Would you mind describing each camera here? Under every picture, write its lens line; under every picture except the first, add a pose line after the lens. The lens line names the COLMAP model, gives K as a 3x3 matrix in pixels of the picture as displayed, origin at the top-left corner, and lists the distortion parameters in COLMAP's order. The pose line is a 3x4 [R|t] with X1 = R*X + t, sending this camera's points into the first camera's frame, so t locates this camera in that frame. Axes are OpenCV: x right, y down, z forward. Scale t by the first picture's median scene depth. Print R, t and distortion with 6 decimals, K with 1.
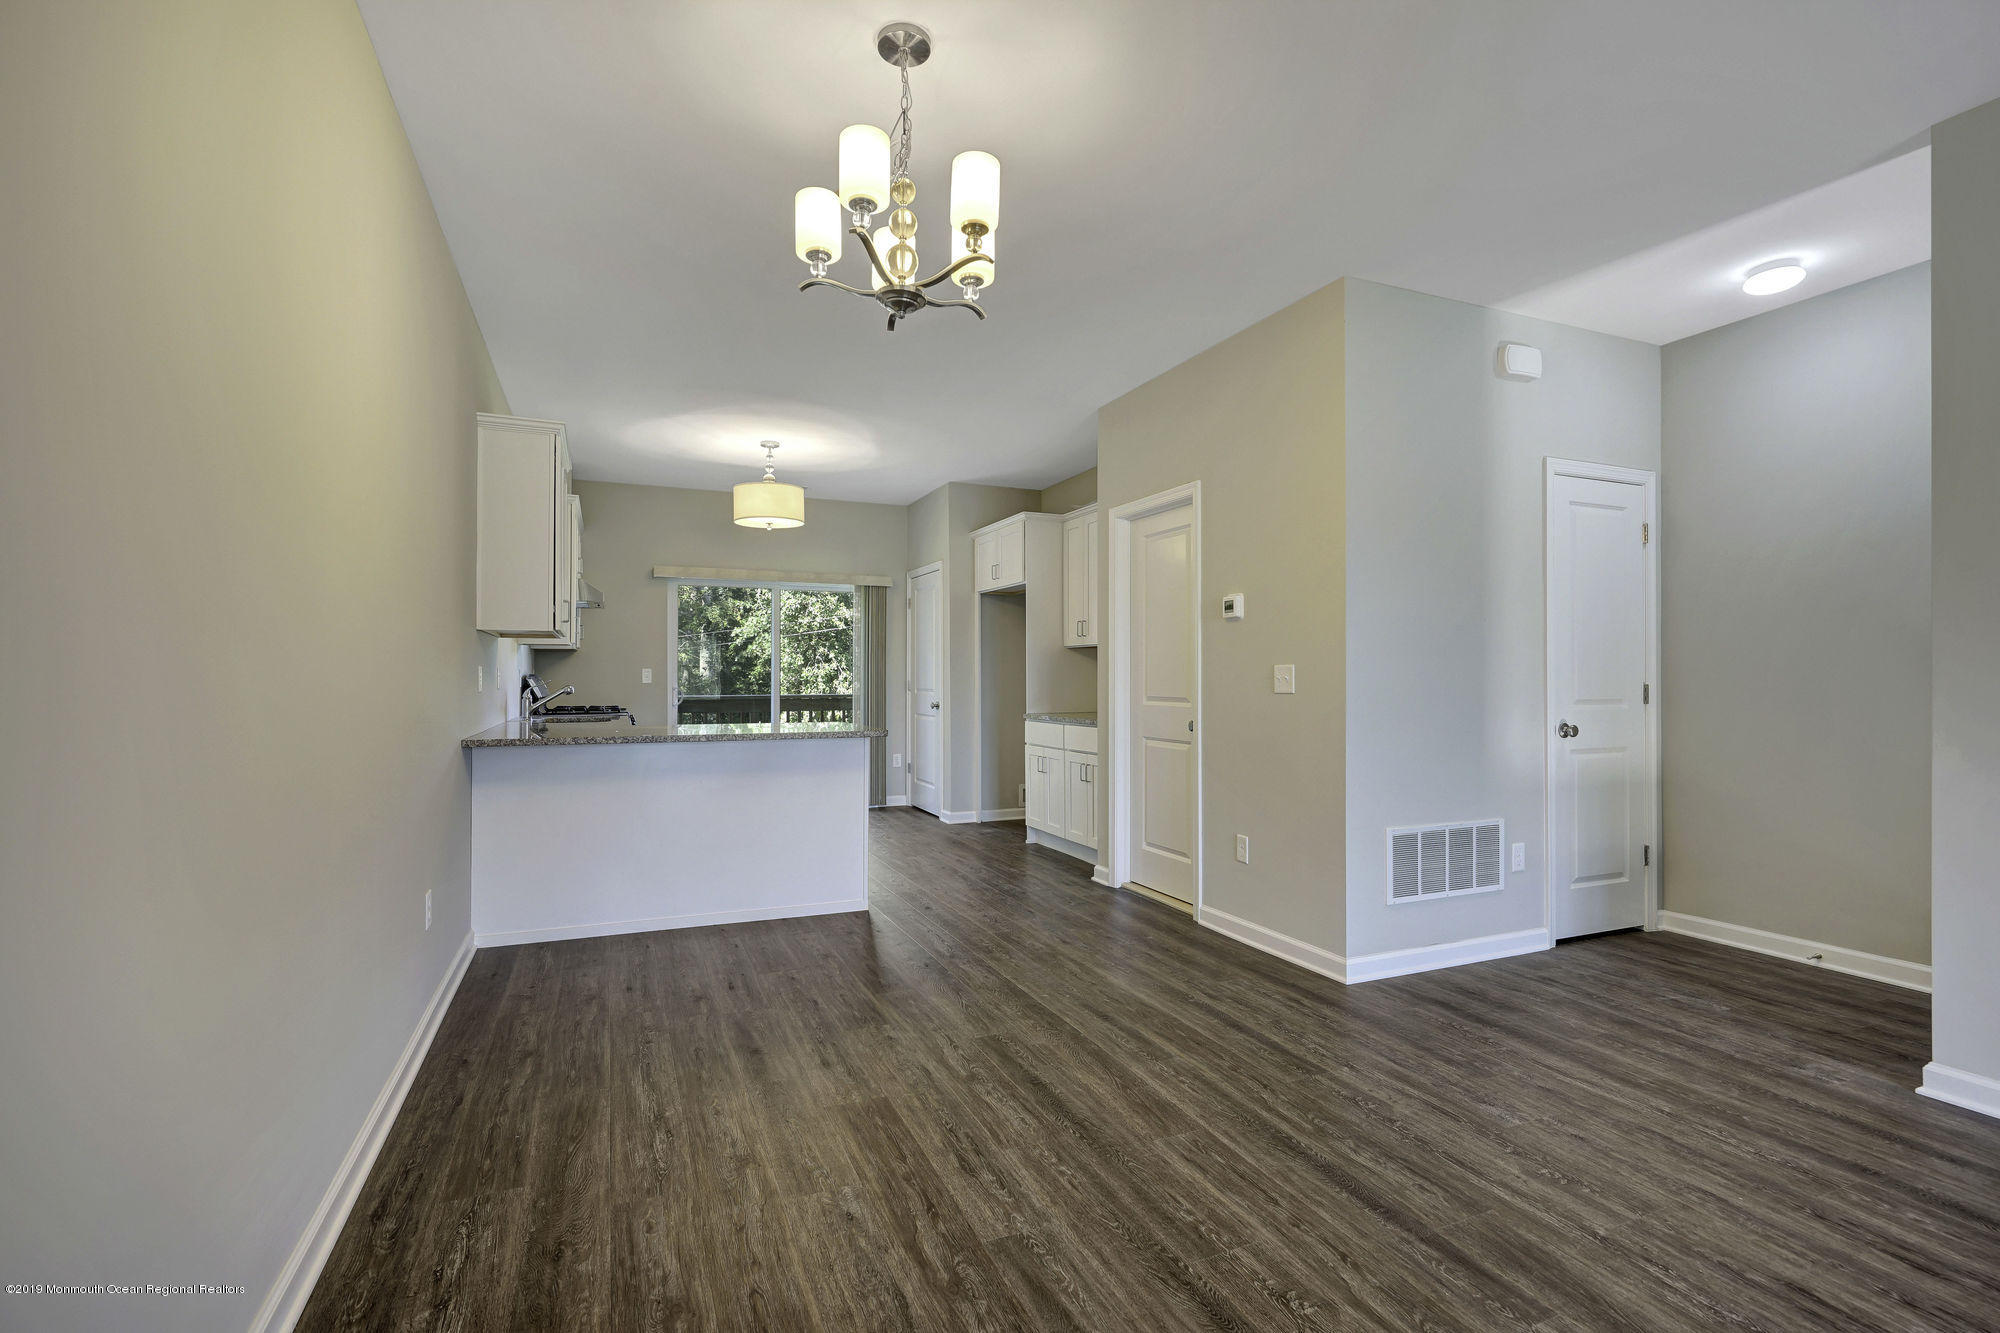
lens RADIAL K [[916.5, 0, 1002.6], [0, 916.5, 668.5], [0, 0, 1]] dist [-0.002283, -0.000005]
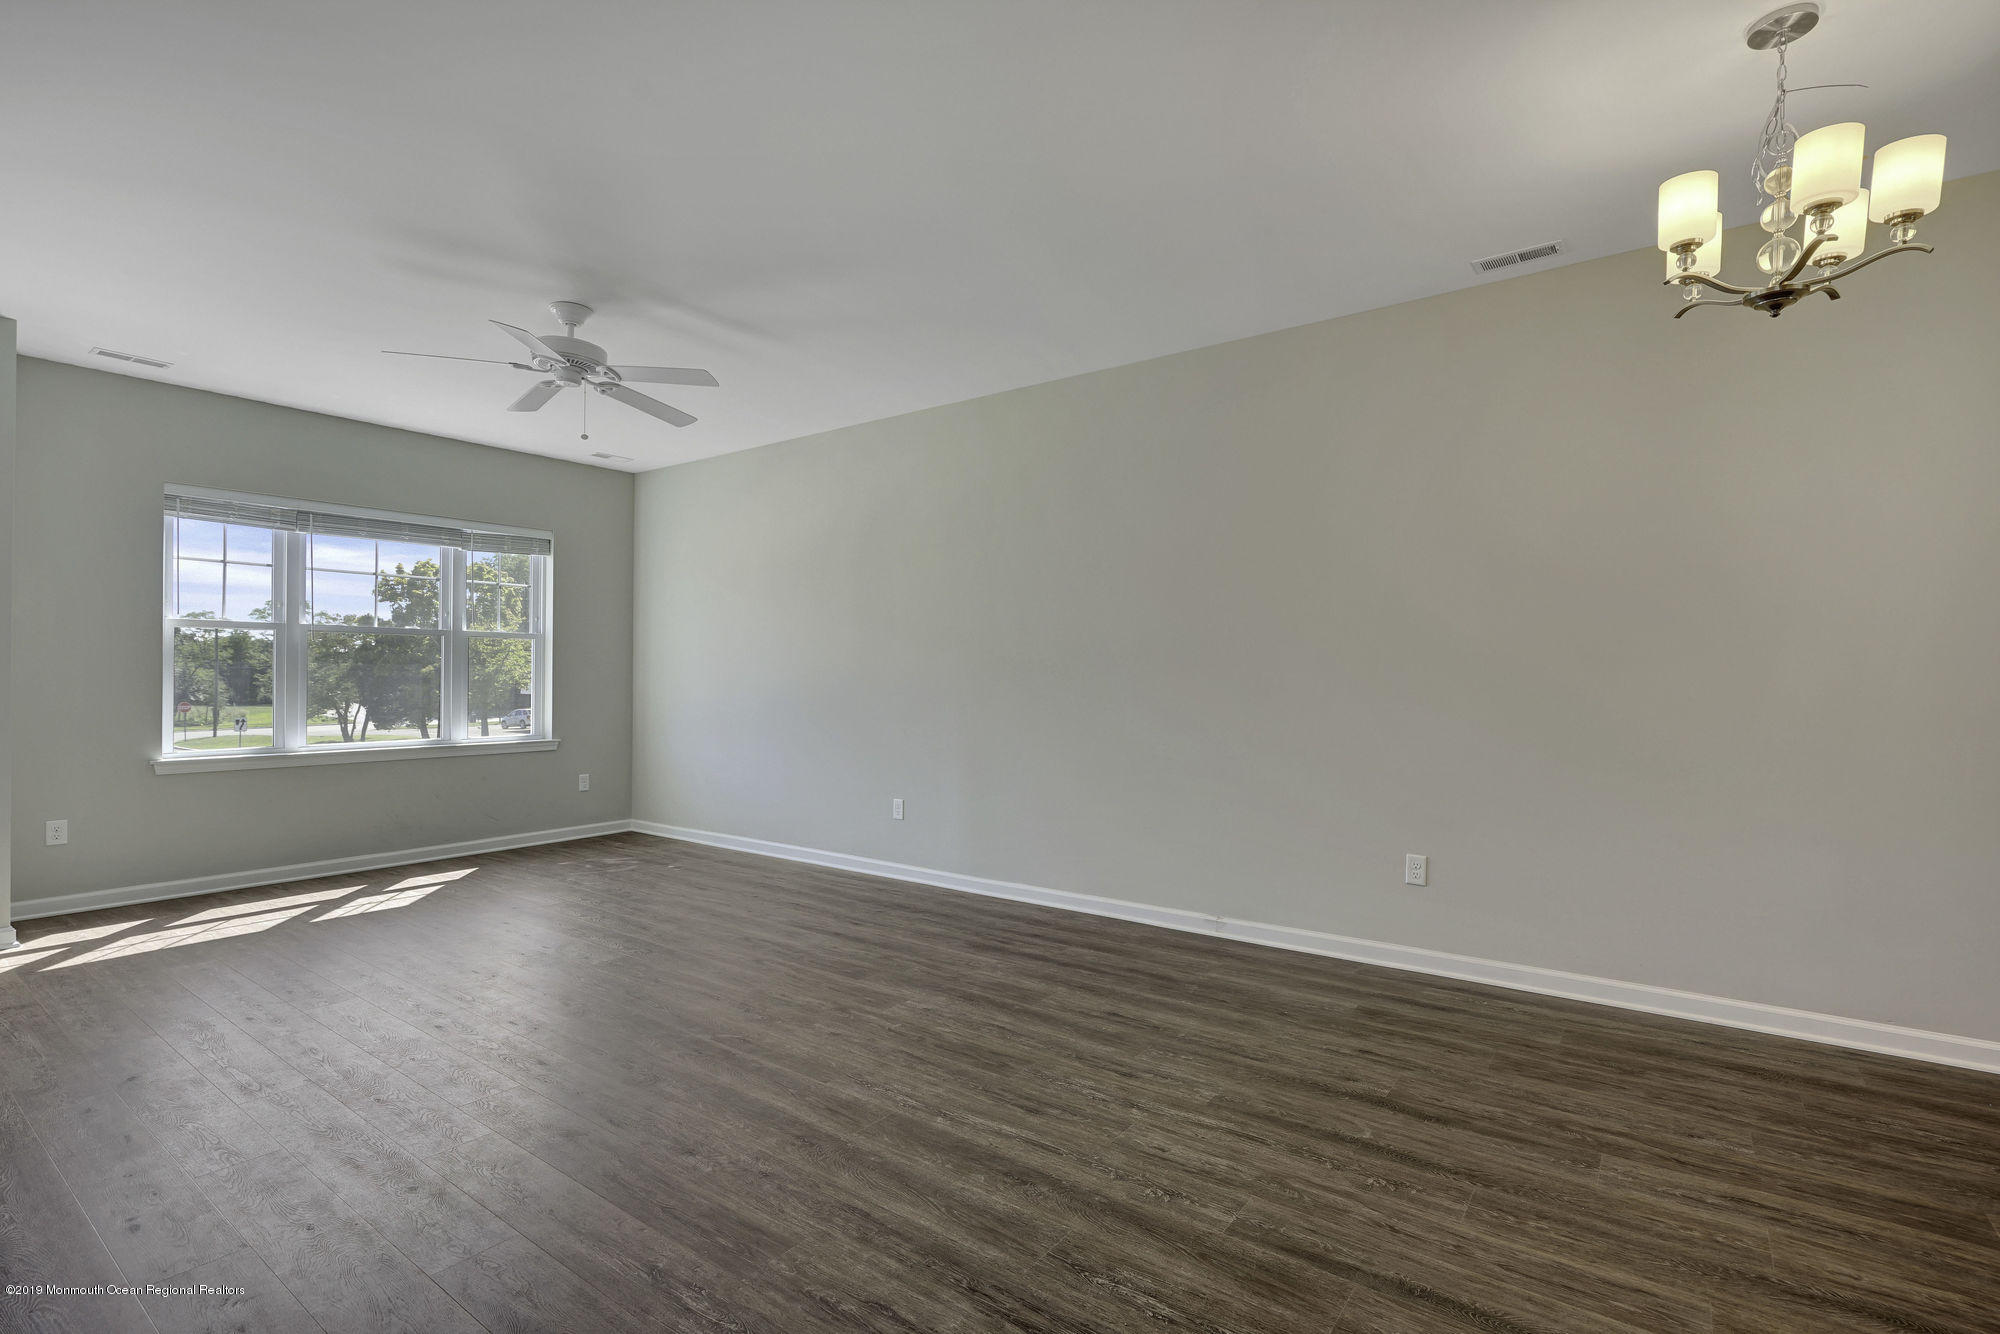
lens RADIAL K [[916.5, 0, 1002.6], [0, 916.5, 669.0], [0, 0, 1]] dist [-0.002283, -0.000005]
pose [[-0.861636, -0.006294, -0.507488, 0.401745], [0.003032, 0.999841, -0.017547, 0.003115], [0.507518, -0.016658, -0.861480, 0.521299]]
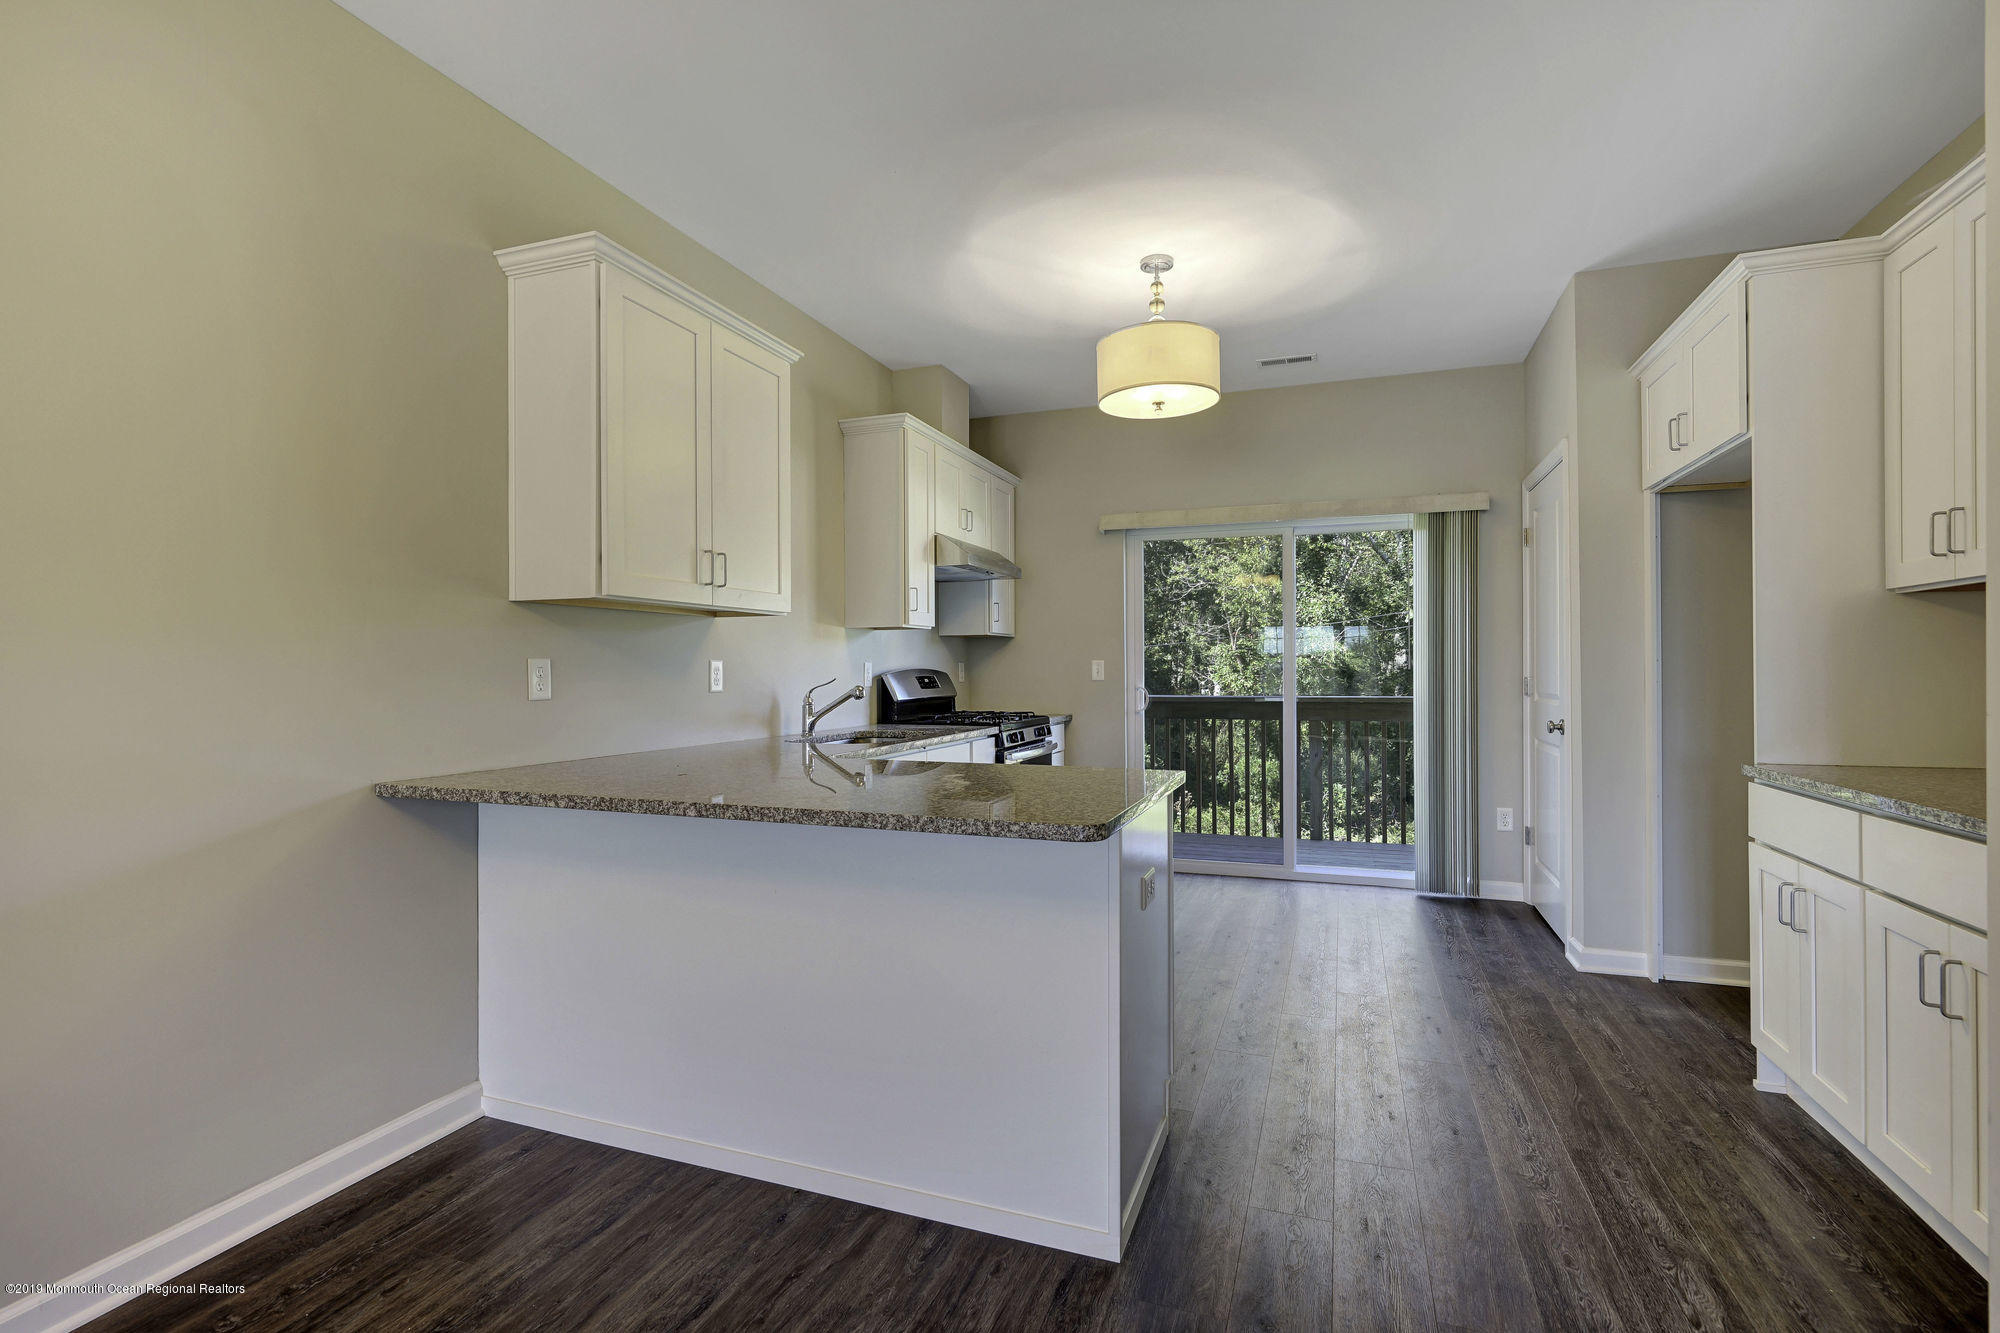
lens RADIAL K [[916.5, 0, 1002.6], [0, 916.5, 668.5], [0, 0, 1]] dist [-0.002283, -0.000005]
pose [[0.725308, -0.004561, -0.688409, 0.067677], [0.010910, 0.999929, 0.004869, 0.002716], [0.688338, -0.011042, 0.725306, 0.524447]]
